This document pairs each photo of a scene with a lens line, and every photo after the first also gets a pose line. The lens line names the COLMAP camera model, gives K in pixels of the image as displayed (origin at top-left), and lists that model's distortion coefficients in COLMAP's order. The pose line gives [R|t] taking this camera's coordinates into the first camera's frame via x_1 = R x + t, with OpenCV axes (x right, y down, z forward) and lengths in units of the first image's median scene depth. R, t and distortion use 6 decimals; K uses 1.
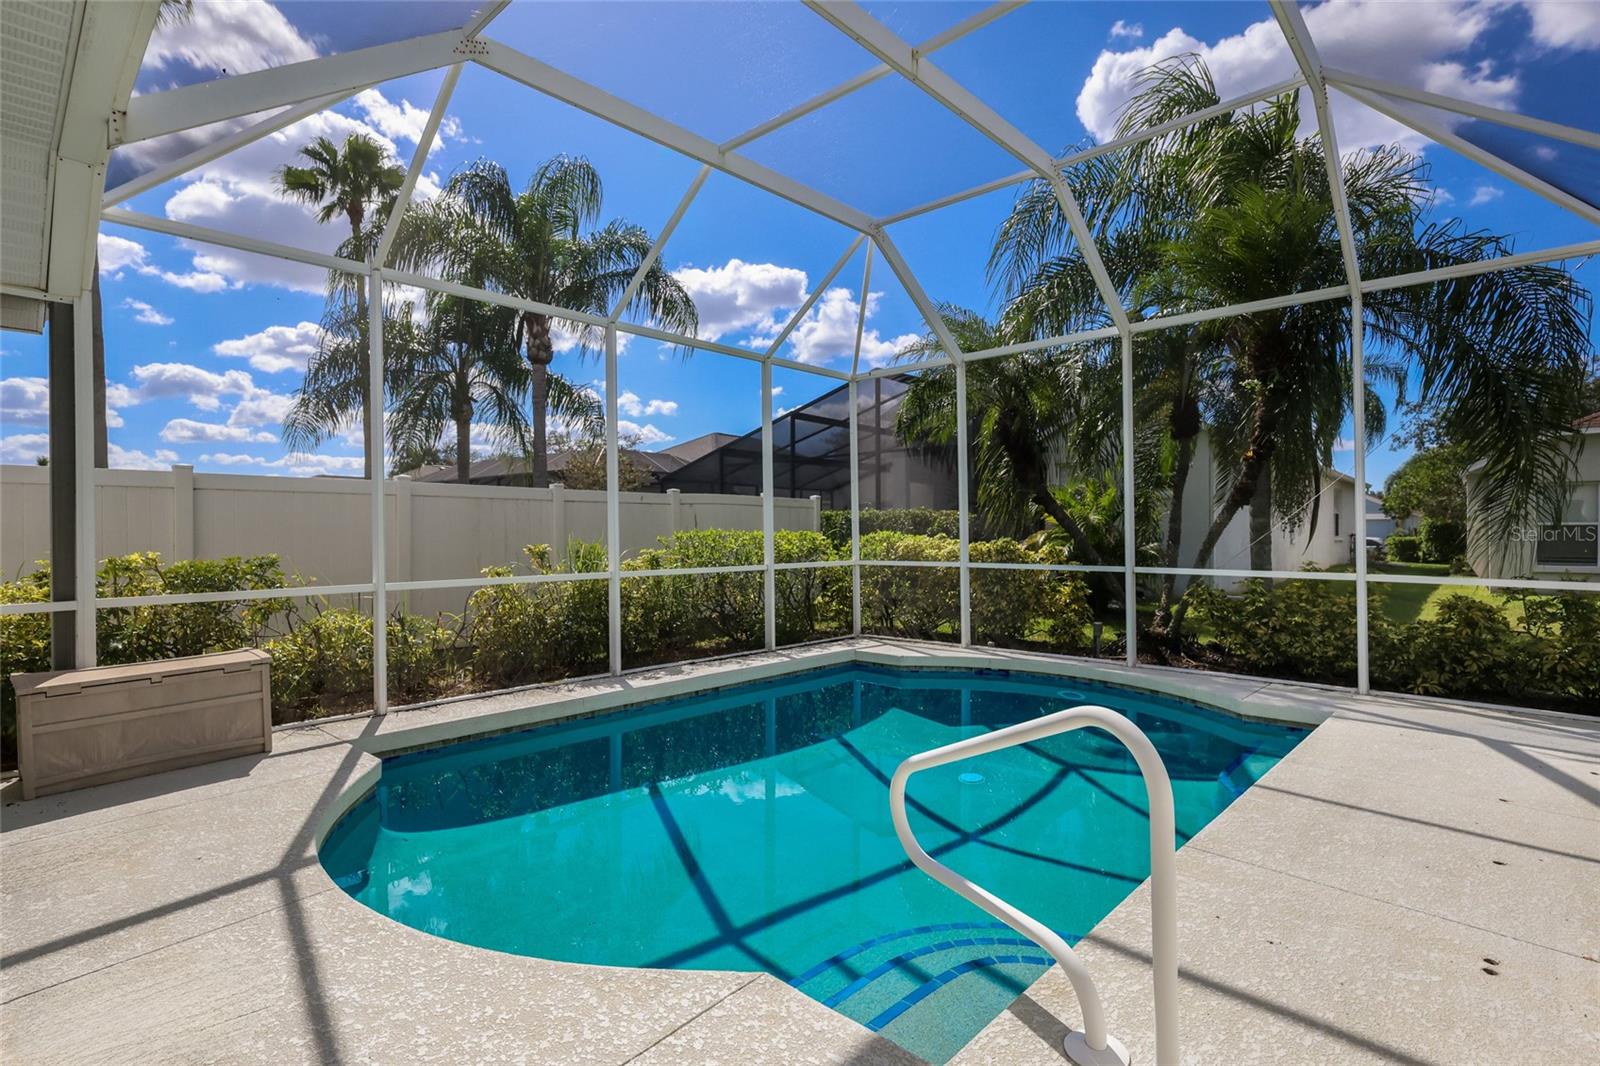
lens RADIAL K [[780.9, 0, 794.5], [0, 780.9, 524.9], [0, 0, 1]] dist [0.005630, 0.000046]
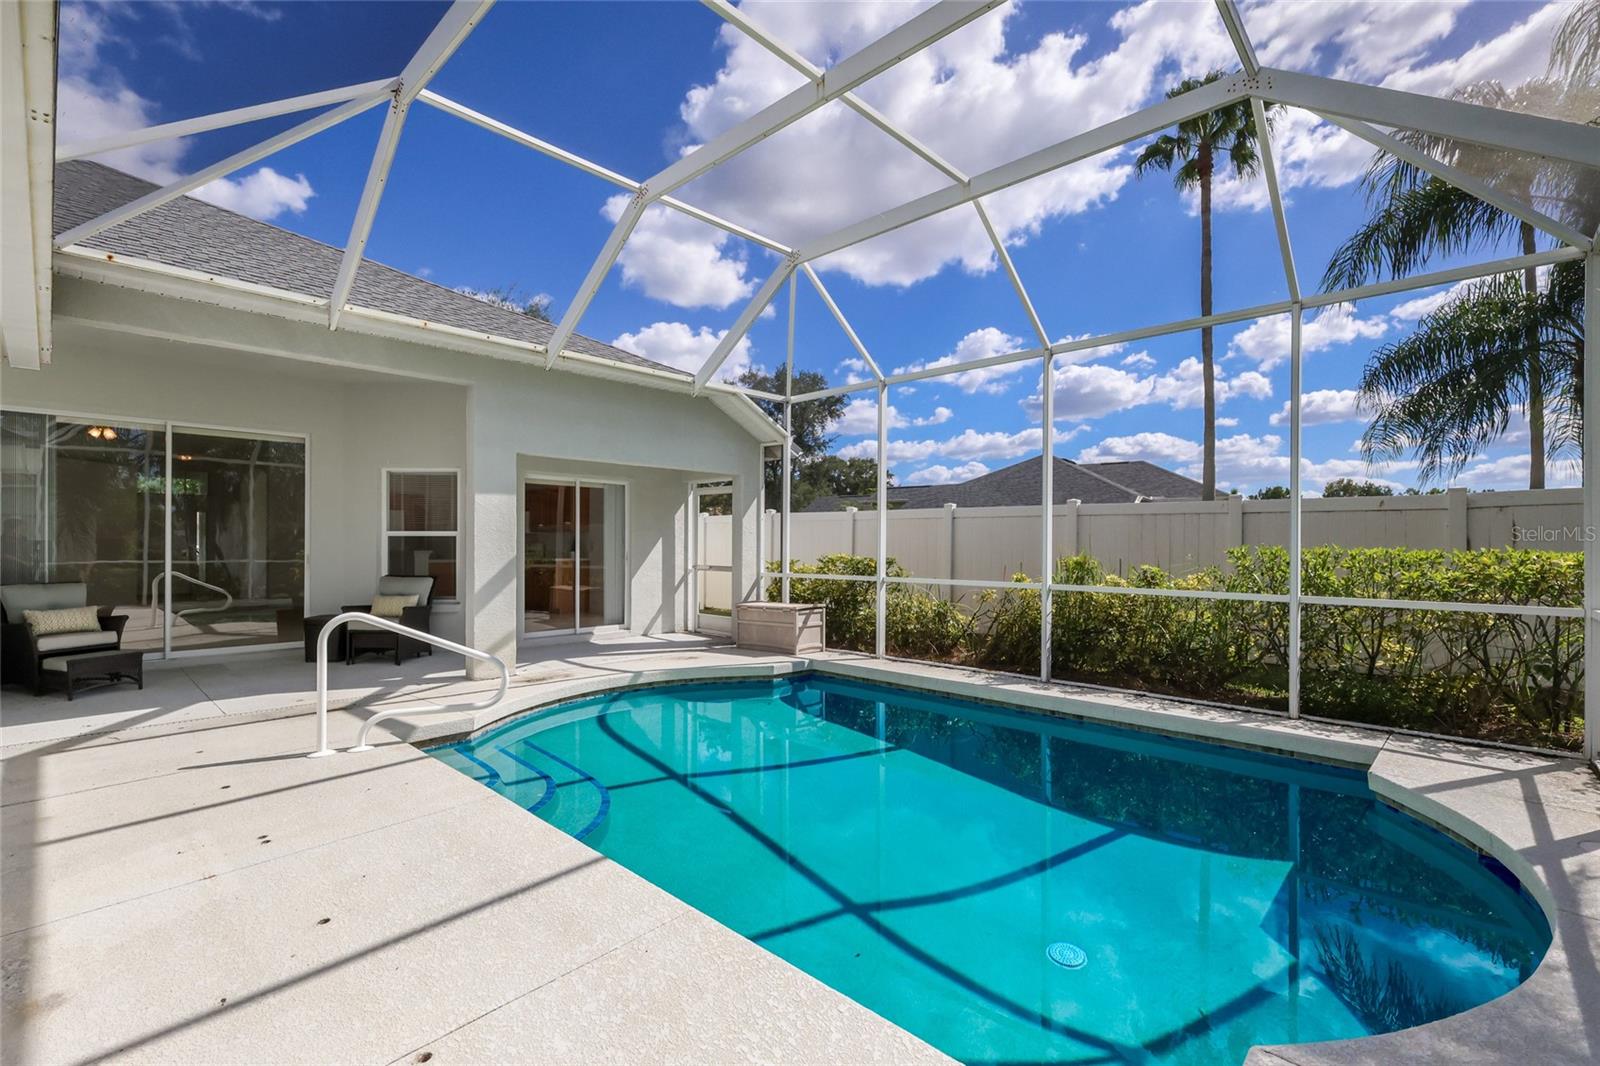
lens RADIAL K [[702.6, 0, 785.1], [0, 702.6, 537.4], [0, 0, 1]] dist [0.001205, -0.000340]
pose [[-0.007953, 0.000774, -0.999968, 0.734584], [-0.003107, 0.999995, 0.000799, -0.001267], [0.999964, 0.003113, -0.007951, 0.664508]]
